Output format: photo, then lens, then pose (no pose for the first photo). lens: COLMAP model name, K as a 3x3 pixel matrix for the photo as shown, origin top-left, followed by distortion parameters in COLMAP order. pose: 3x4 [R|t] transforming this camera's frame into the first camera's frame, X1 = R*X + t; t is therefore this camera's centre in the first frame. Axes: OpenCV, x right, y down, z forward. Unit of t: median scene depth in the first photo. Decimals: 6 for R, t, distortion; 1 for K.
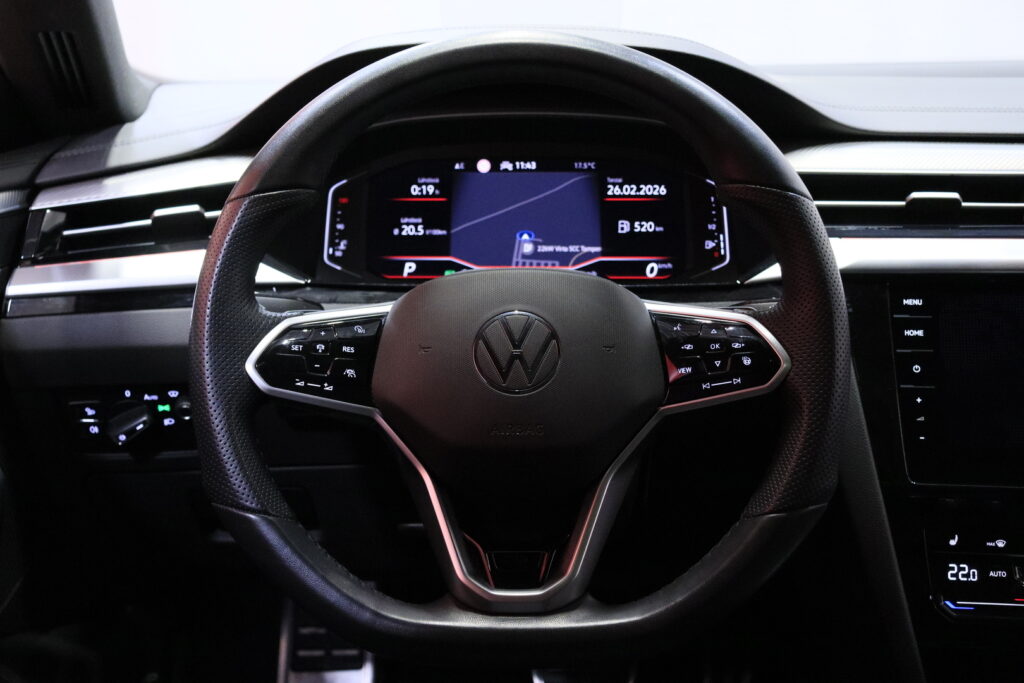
lens RADIAL K [[1391.0, 0, 512.0], [0, 1391.0, 341.5], [0, 0, 1]] dist [0.022223, 0.163365]
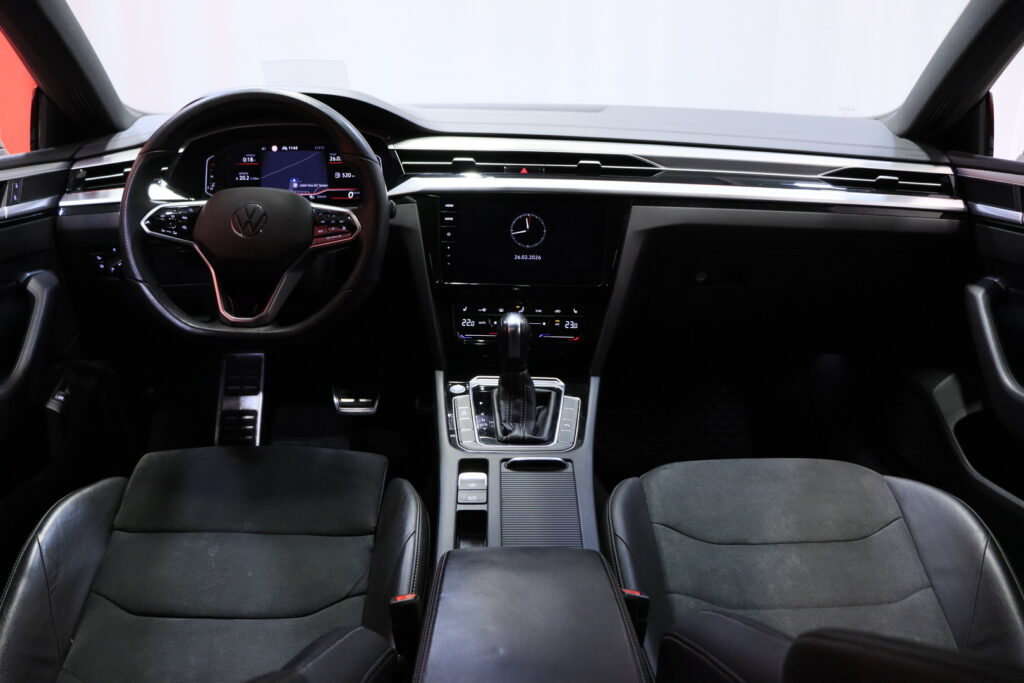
lens RADIAL K [[829.5, 0, 512.0], [0, 829.5, 341.5], [0, 0, 1]] dist [-0.175861, 0.131654]
pose [[0.998445, -0.003626, 0.055631, 0.304655], [-0.000667, 0.997034, 0.076956, 0.086957], [-0.055745, -0.076873, 0.995481, -0.356200]]
